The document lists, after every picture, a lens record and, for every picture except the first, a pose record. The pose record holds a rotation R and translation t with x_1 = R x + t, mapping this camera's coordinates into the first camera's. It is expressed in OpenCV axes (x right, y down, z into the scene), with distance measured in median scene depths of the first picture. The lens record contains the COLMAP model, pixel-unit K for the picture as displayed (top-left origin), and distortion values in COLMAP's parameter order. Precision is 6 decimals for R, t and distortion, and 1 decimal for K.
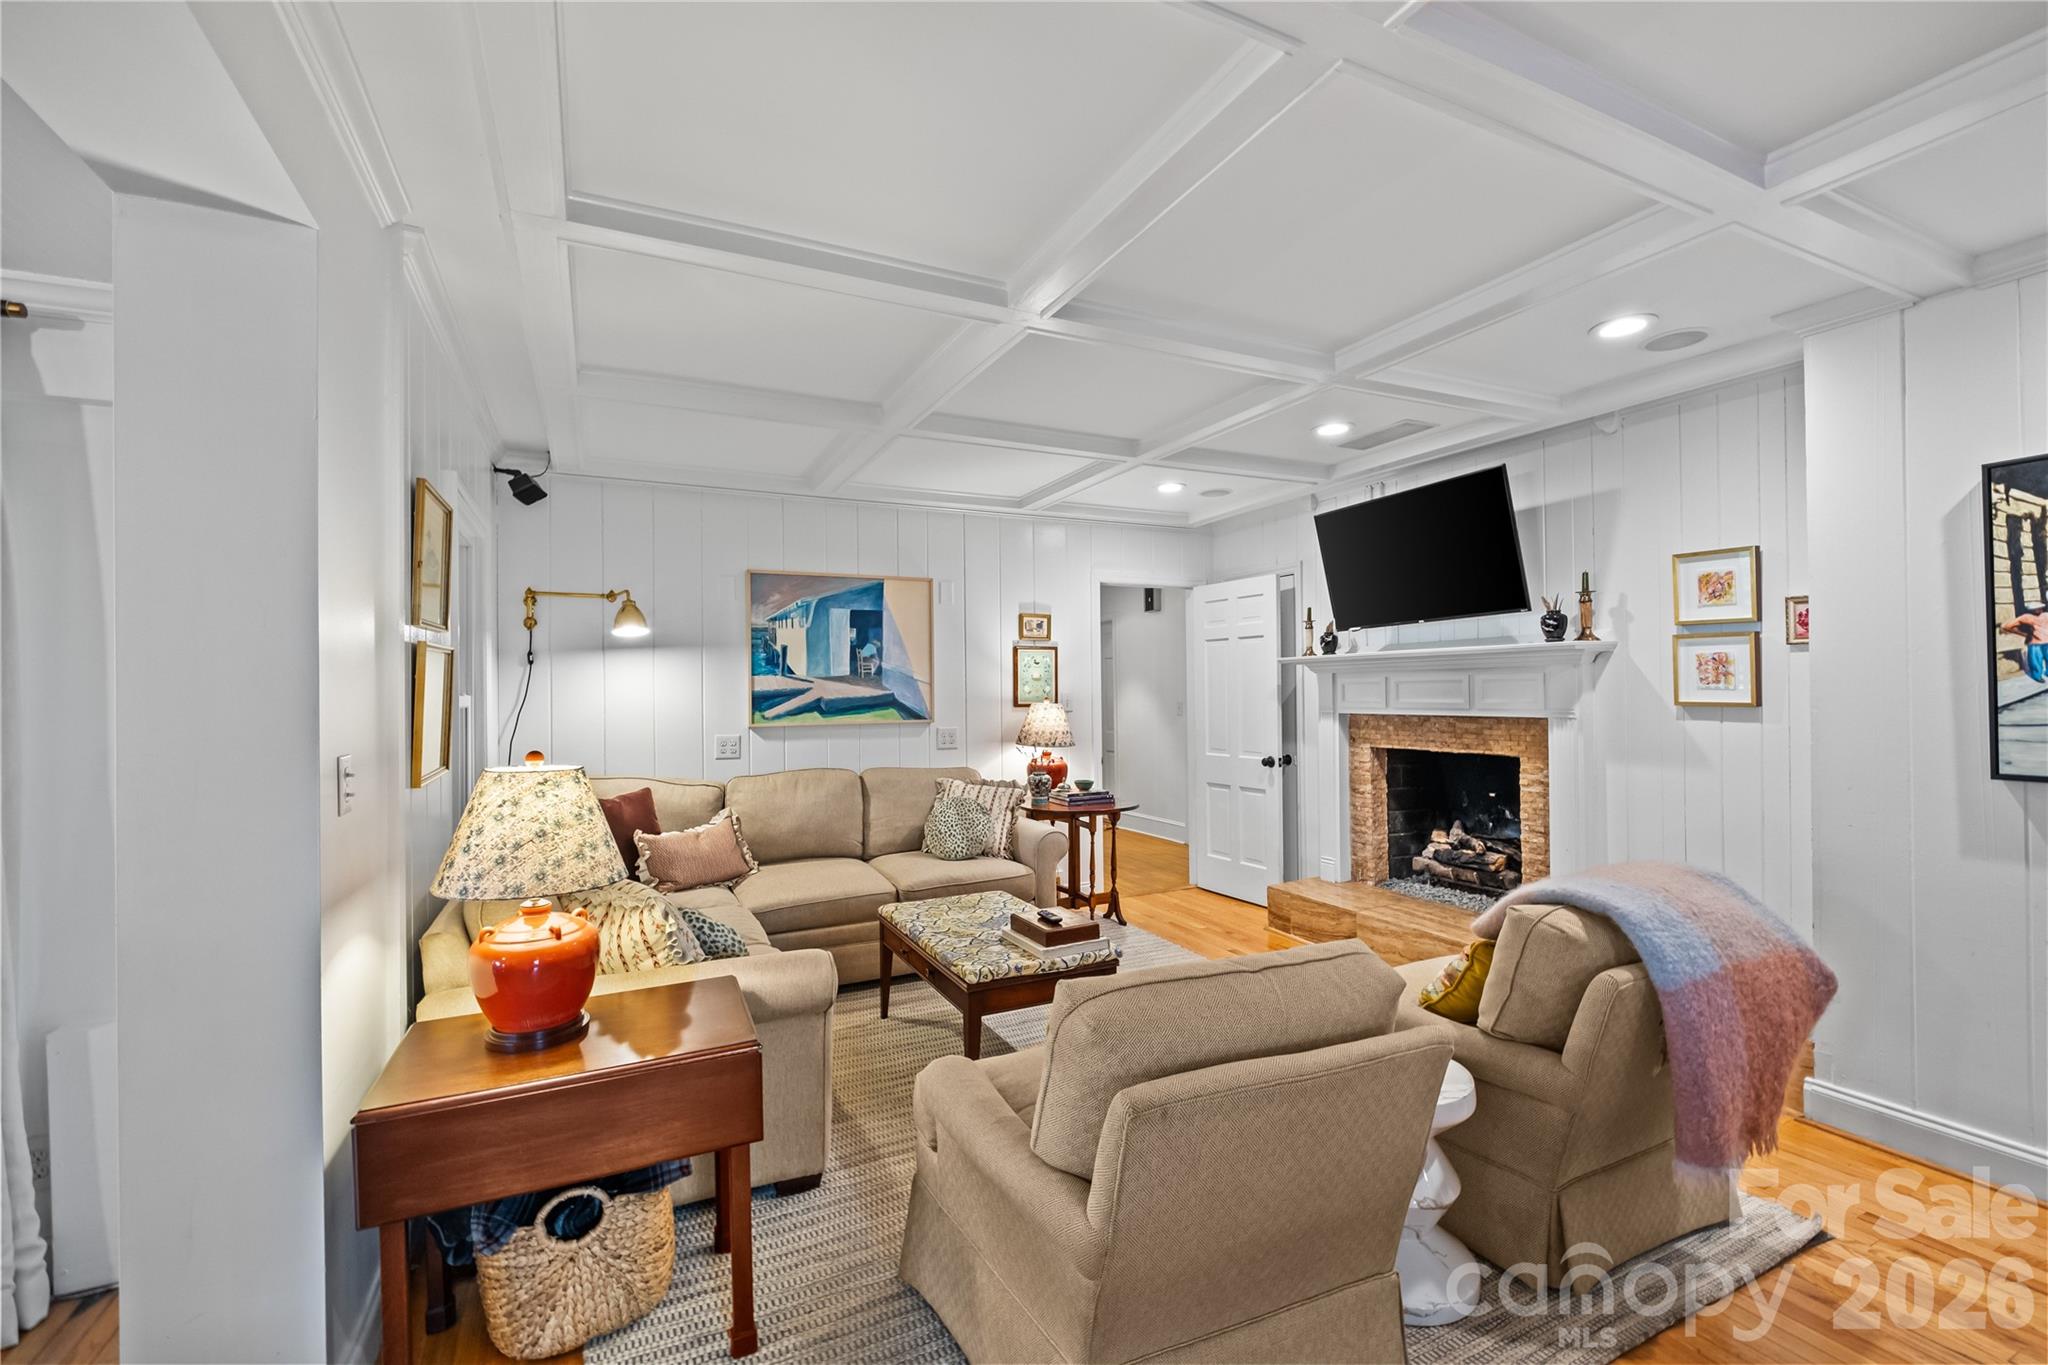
lens RADIAL K [[889.8, 0, 1036.7], [0, 889.8, 687.5], [0, 0, 1]] dist [0.003886, -0.005180]
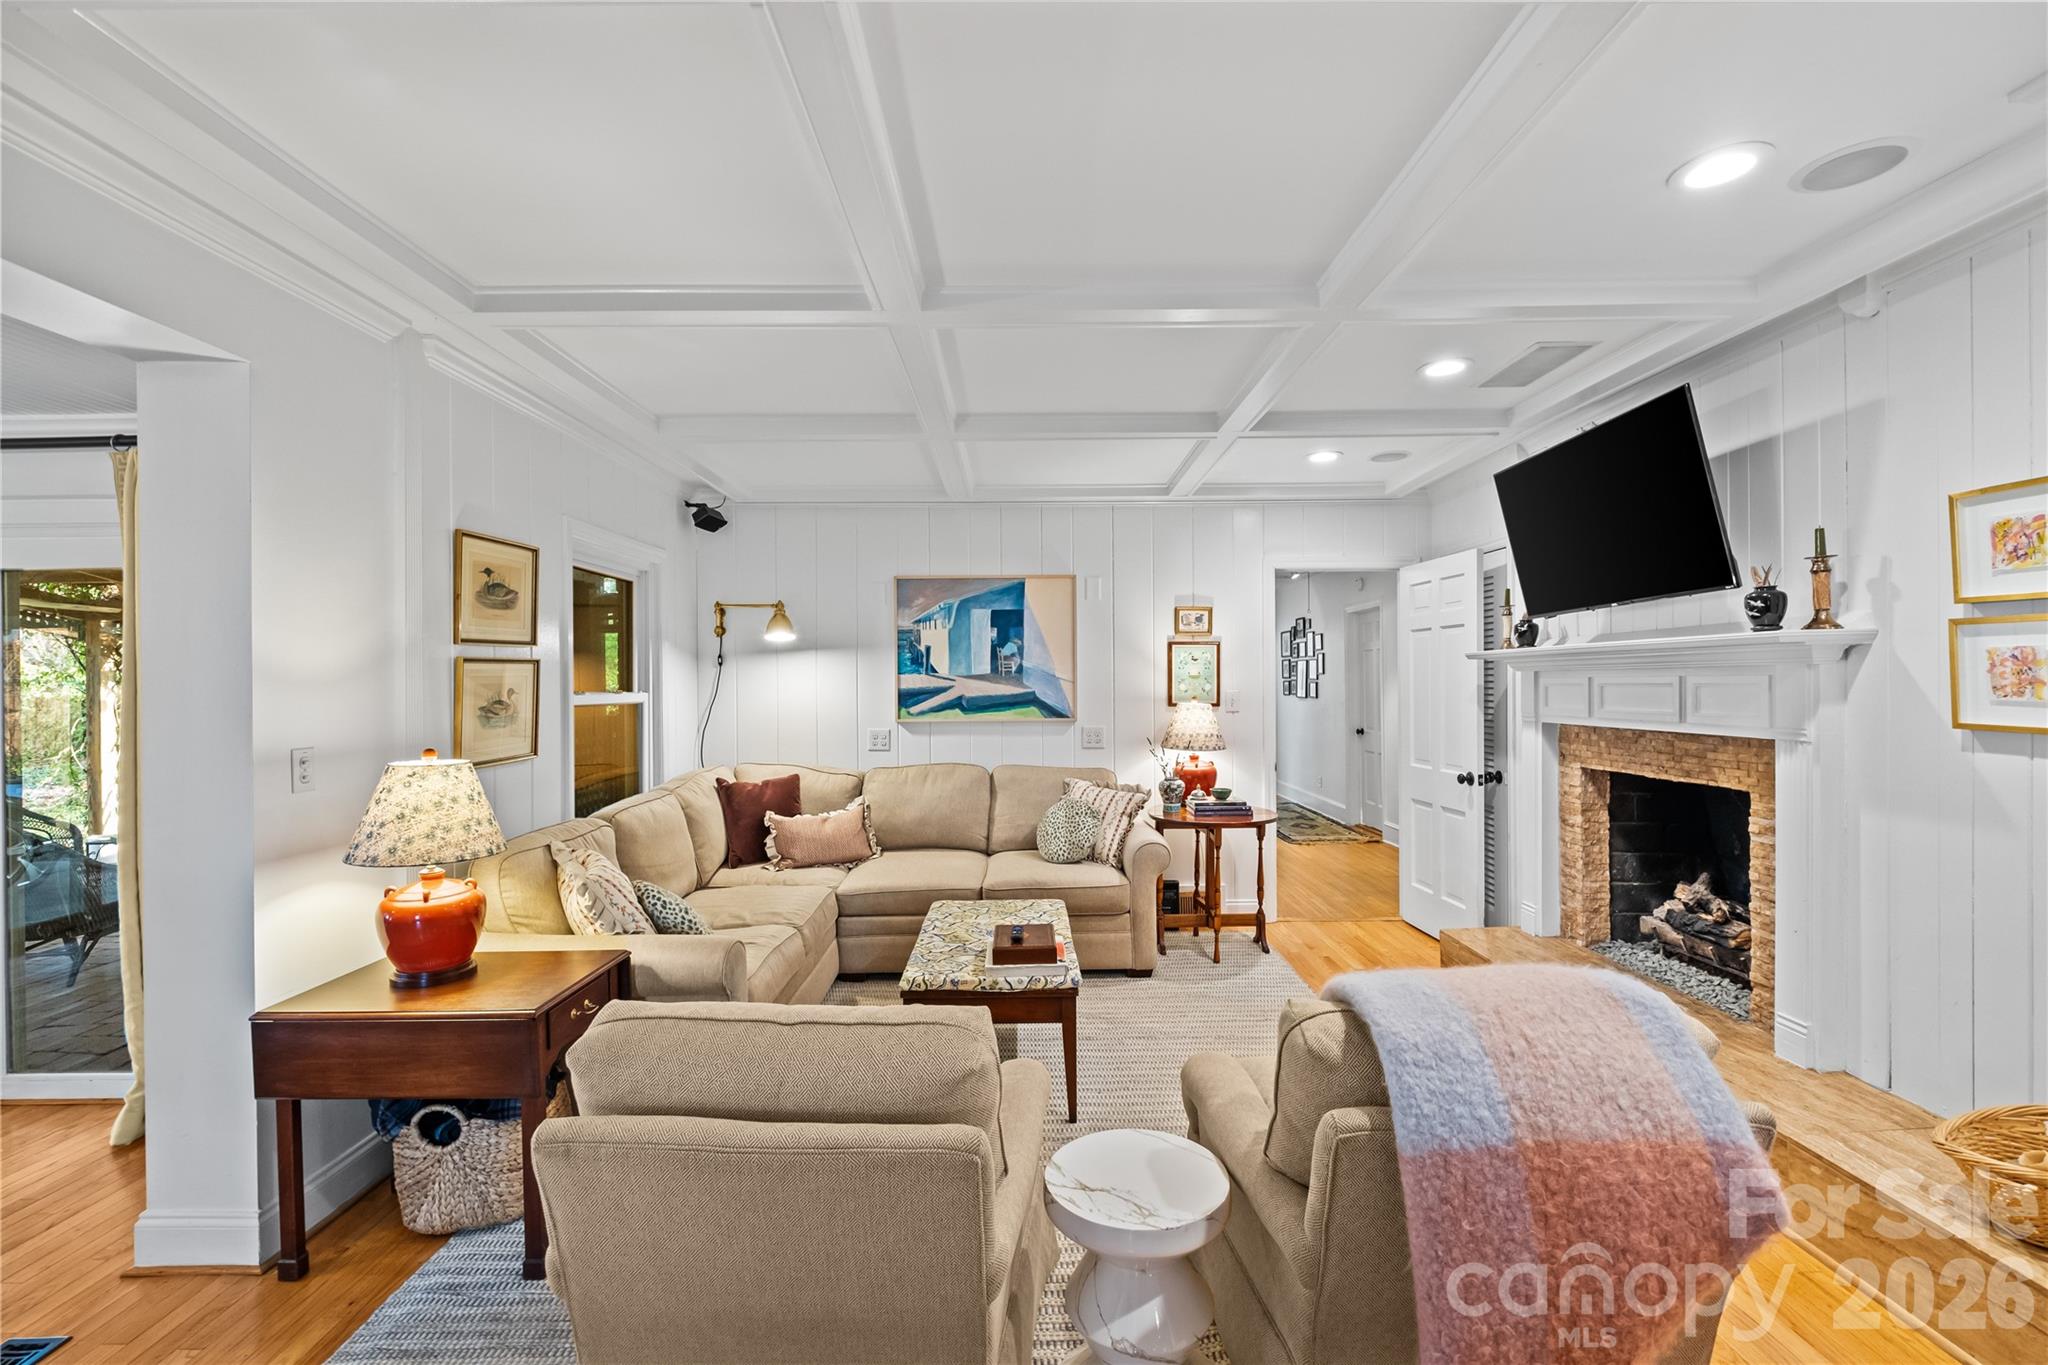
lens RADIAL K [[889.8, 0, 1025.0], [0, 889.8, 684.9], [0, 0, 1]] dist [0.003886, -0.005180]
pose [[0.899448, 0.006240, -0.436984, 0.347576], [-0.001443, 0.999935, 0.011308, -0.015812], [0.437026, -0.009540, 0.899398, 0.116877]]
